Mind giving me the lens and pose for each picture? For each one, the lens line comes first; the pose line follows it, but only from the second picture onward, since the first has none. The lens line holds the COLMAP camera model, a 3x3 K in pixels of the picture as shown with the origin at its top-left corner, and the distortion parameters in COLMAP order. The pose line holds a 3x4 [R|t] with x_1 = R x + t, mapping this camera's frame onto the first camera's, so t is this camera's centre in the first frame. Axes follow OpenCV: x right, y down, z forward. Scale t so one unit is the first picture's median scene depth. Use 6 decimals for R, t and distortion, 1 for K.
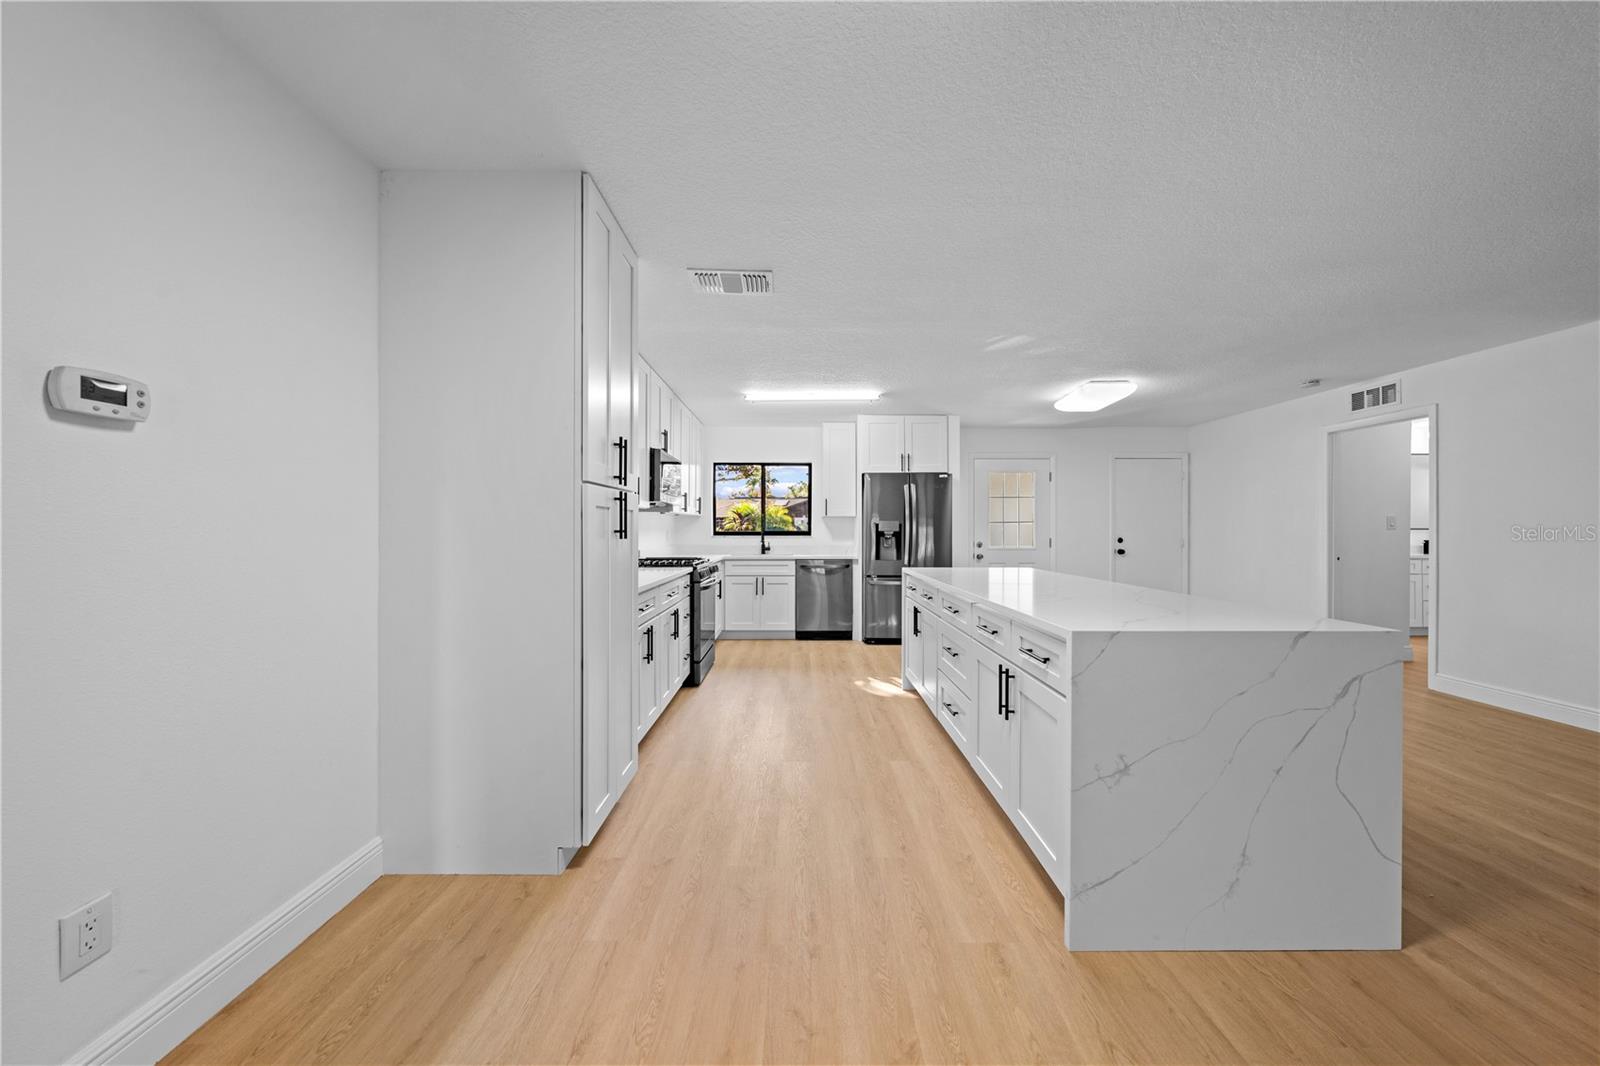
lens RADIAL K [[540.6, 0, 802.8], [0, 540.6, 530.8], [0, 0, 1]] dist [-0.003015, -0.000111]
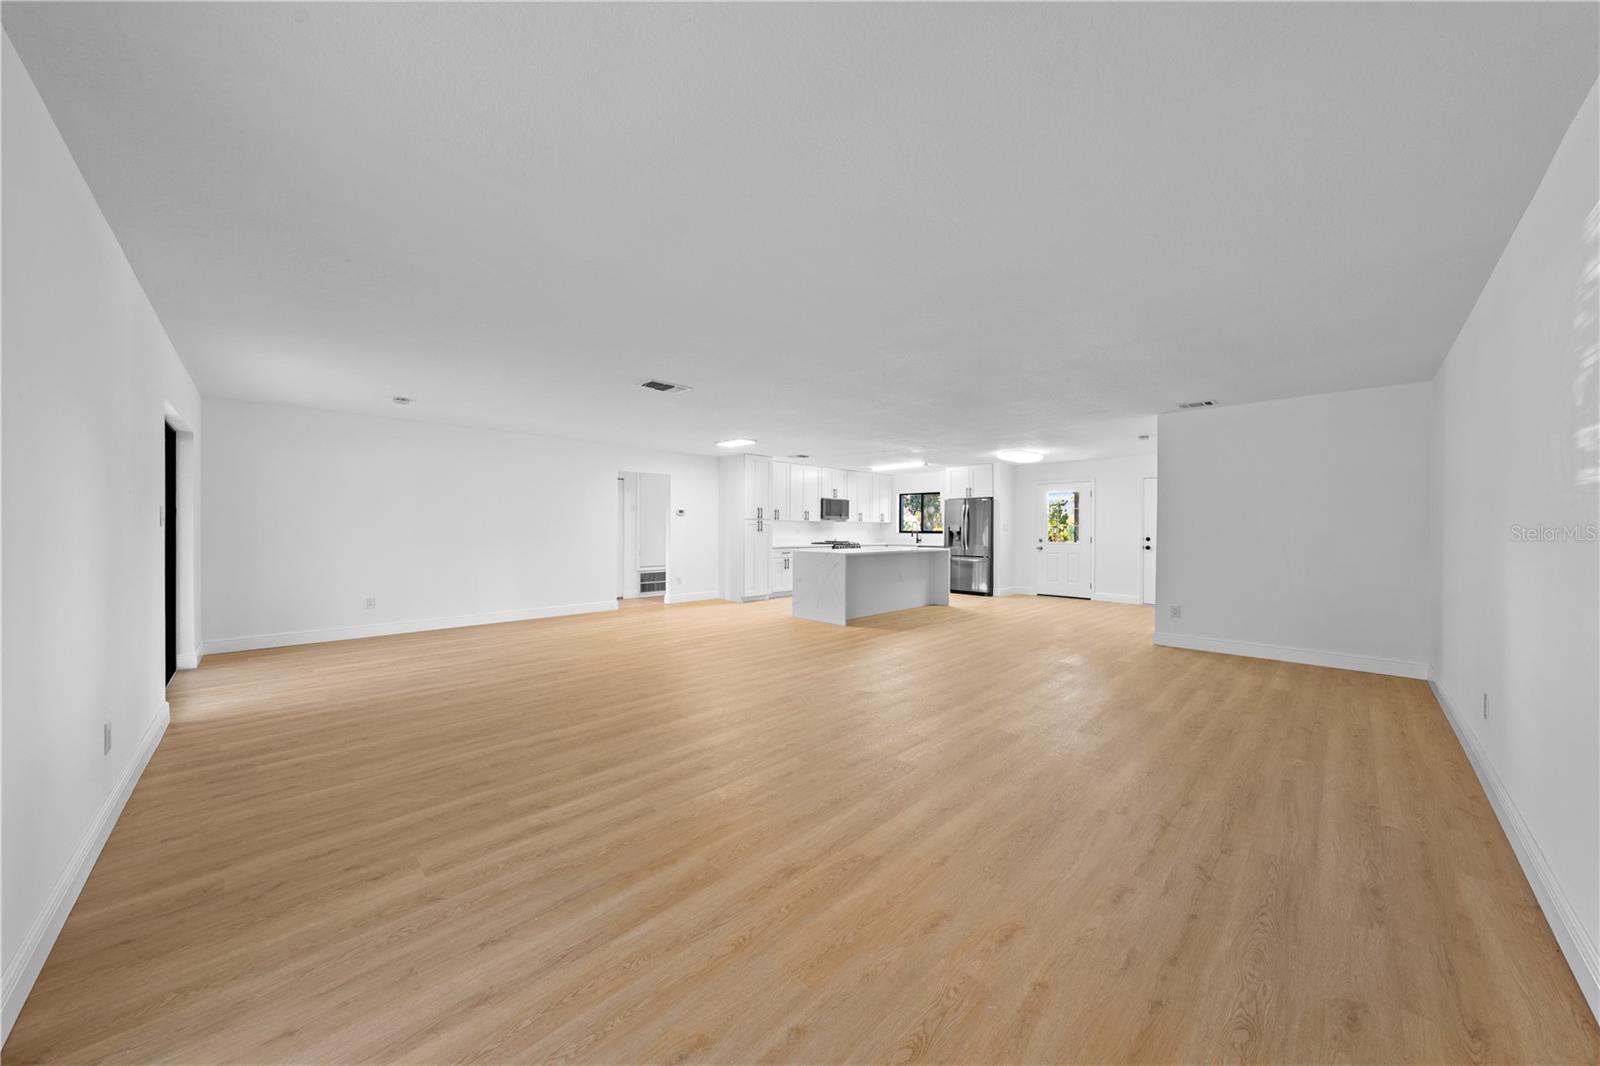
lens RADIAL K [[540.6, 0, 802.8], [0, 540.6, 530.8], [0, 0, 1]] dist [-0.003015, -0.000111]
pose [[0.696558, 0.005470, -0.717479, 1.086357], [-0.005697, 0.999982, 0.002093, -0.000937], [0.717478, 0.002629, 0.696577, -0.624352]]
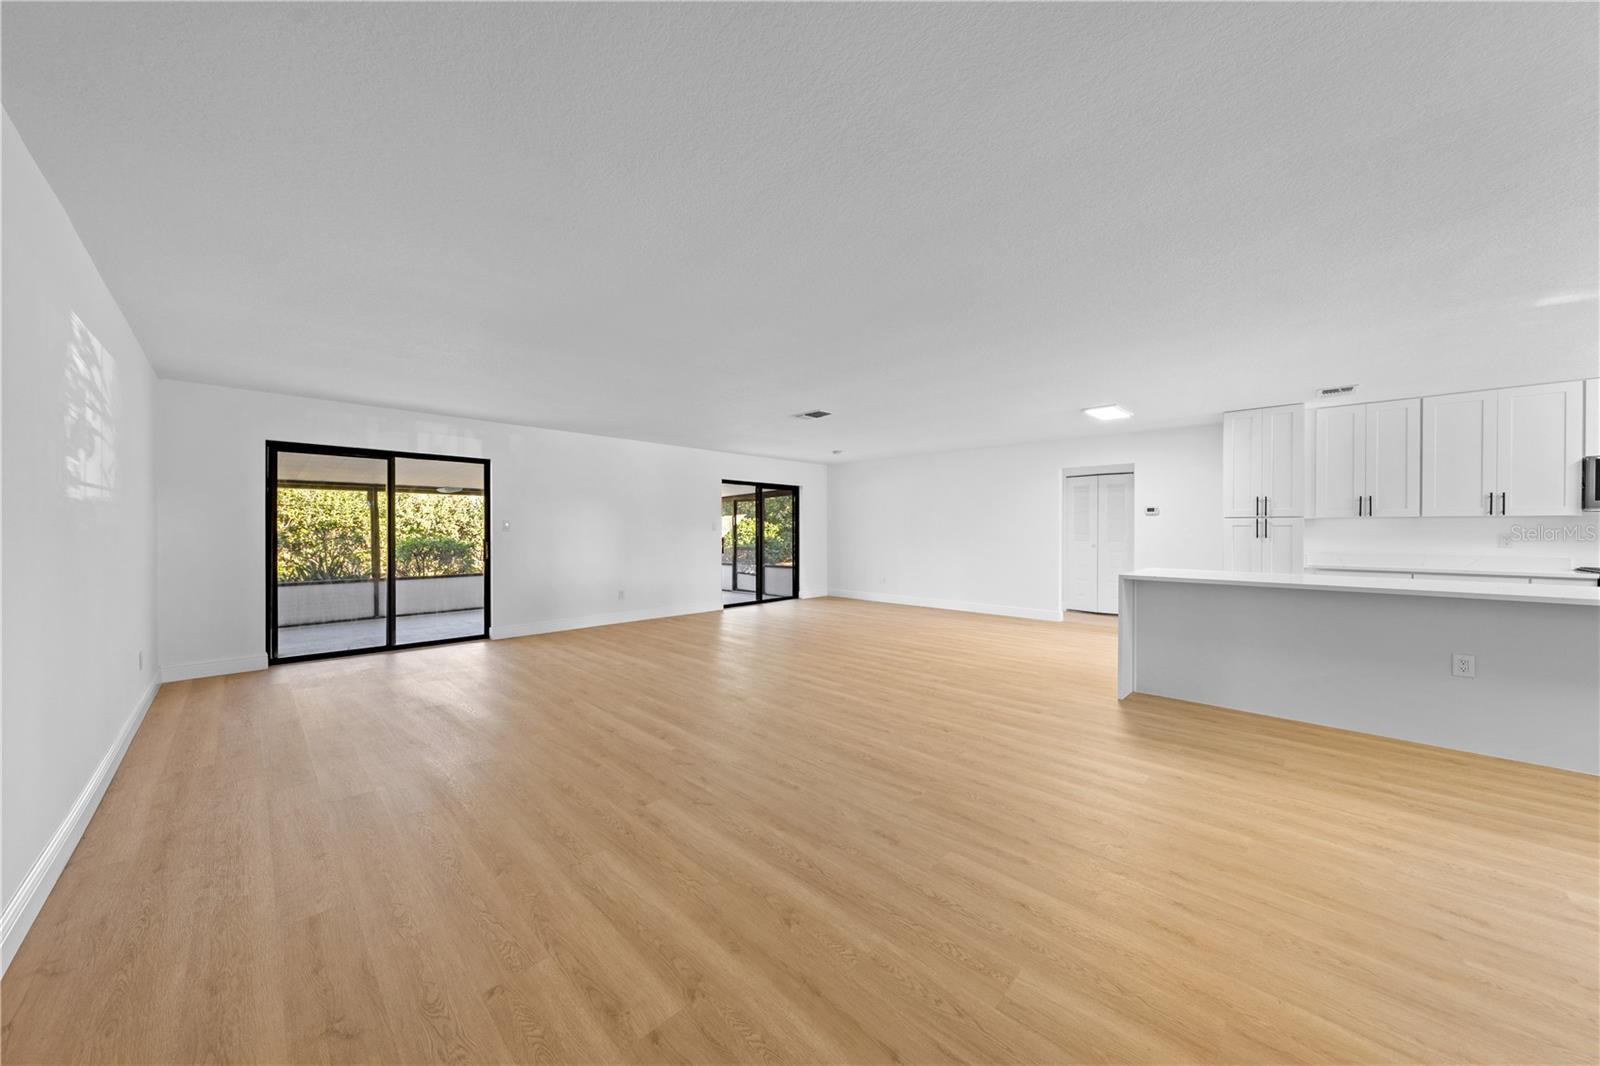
lens RADIAL K [[539.0, 0, 805.3], [0, 539.0, 534.4], [0, 0, 1]] dist [-0.001579, -0.000039]
pose [[-0.697353, 0.004913, -0.716711, 1.075782], [-0.003785, 0.999937, 0.010537, -0.007475], [0.716717, 0.010061, -0.697291, 0.462453]]
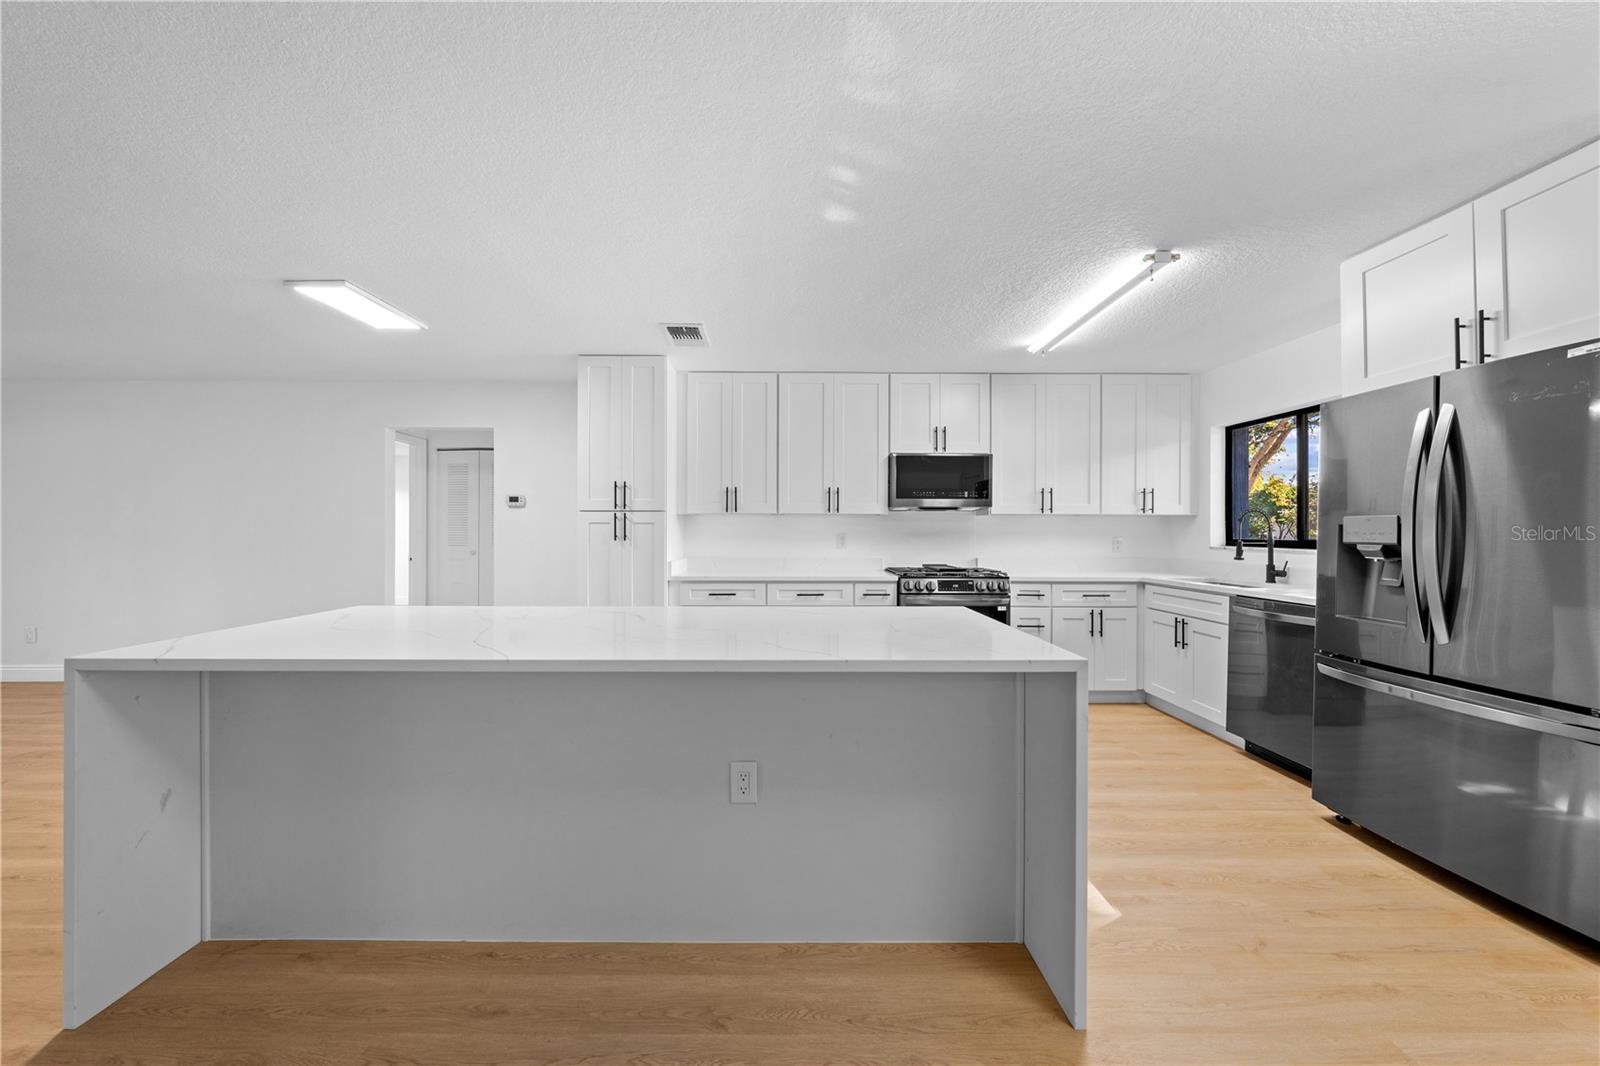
lens RADIAL K [[558.1, 0, 786.4], [0, 558.1, 530.0], [0, 0, 1]] dist [-0.002845, -0.000067]
pose [[-0.004602, -0.003146, -0.999984, 0.538677], [-0.004700, 0.999984, -0.003124, -0.005859], [0.999978, 0.004686, -0.004617, 0.581352]]
